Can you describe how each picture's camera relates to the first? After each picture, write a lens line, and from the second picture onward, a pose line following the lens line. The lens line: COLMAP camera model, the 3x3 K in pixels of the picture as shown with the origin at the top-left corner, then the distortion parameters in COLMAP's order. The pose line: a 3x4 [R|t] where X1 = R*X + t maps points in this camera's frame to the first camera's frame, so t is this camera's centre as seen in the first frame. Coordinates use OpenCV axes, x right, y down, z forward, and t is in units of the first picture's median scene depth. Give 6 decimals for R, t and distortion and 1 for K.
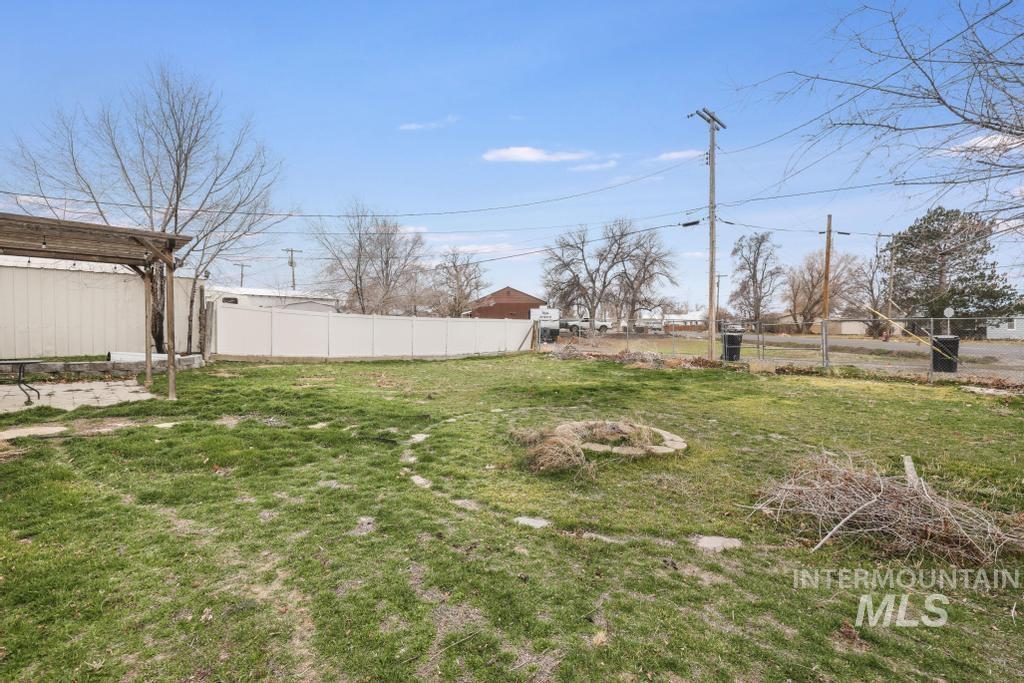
lens RADIAL K [[446.5, 0, 505.2], [0, 446.5, 340.0], [0, 0, 1]] dist [-0.021665, 0.000917]
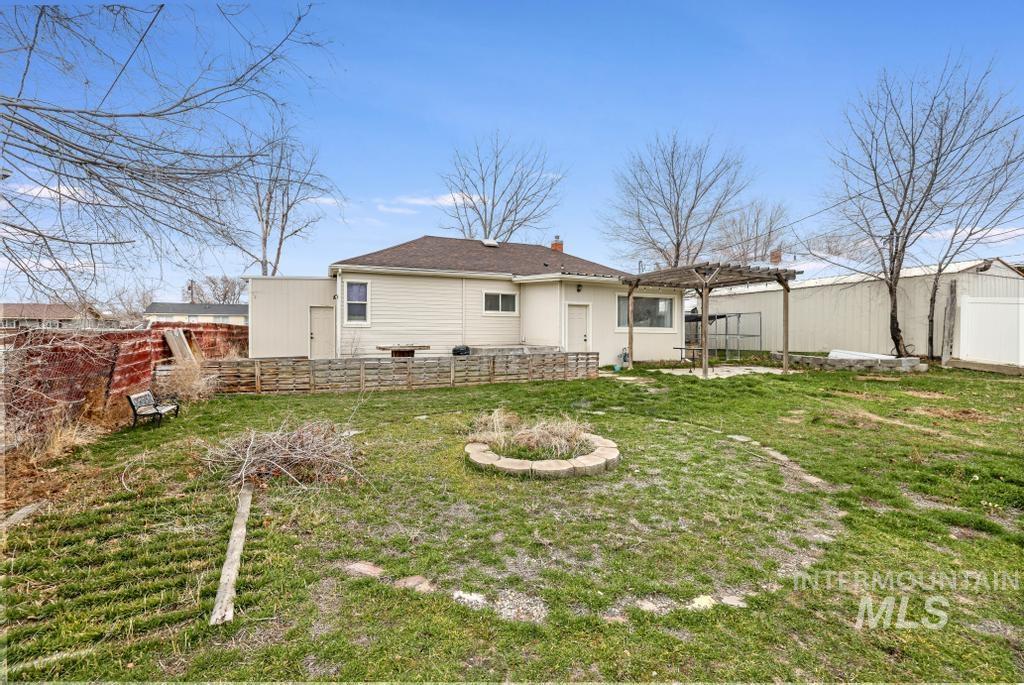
lens RADIAL K [[446.5, 0, 505.2], [0, 446.5, 341.0], [0, 0, 1]] dist [-0.021665, 0.000917]
pose [[-0.393650, 0.003702, -0.919253, 0.541477], [-0.023503, 0.999624, 0.014090, 0.006019], [0.918960, 0.027151, -0.393415, 0.644207]]
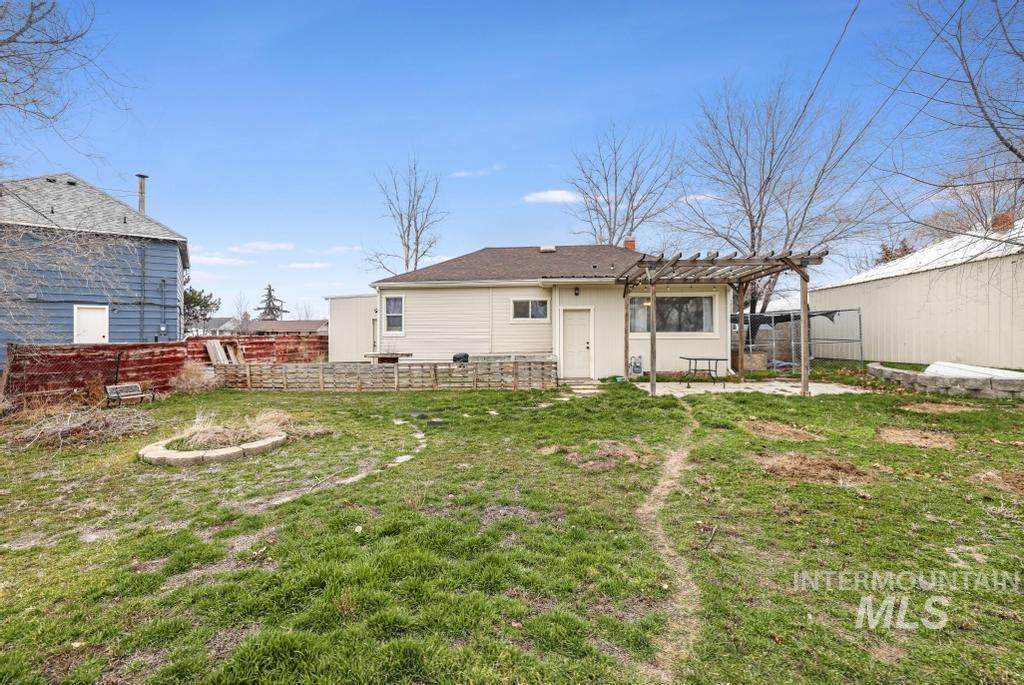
lens RADIAL K [[446.5, 0, 505.2], [0, 446.5, 341.0], [0, 0, 1]] dist [-0.021665, 0.000917]
pose [[-0.770651, -0.001149, -0.637256, 0.192180], [-0.012021, 0.999847, 0.012735, -0.013397], [0.637144, 0.017475, -0.770547, 1.110371]]
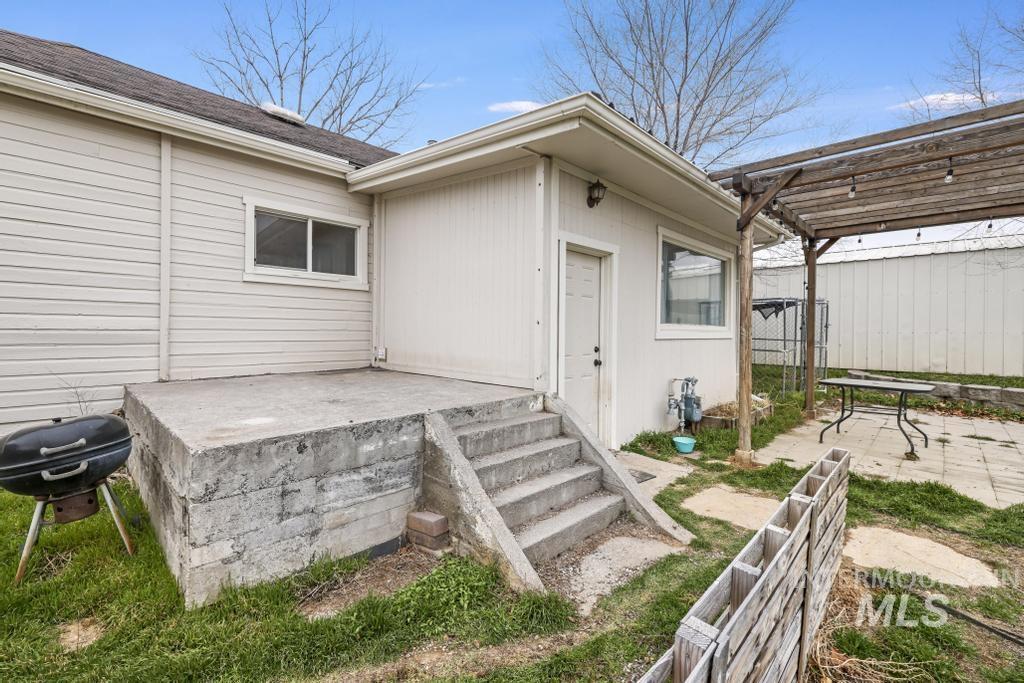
lens RADIAL K [[446.5, 0, 505.2], [0, 446.5, 340.0], [0, 0, 1]] dist [-0.021665, 0.000917]
pose [[-0.005079, 0.016983, -0.999843, -0.304827], [-0.027295, 0.999481, 0.017115, -0.009478], [0.999615, 0.027377, -0.004613, 0.272065]]
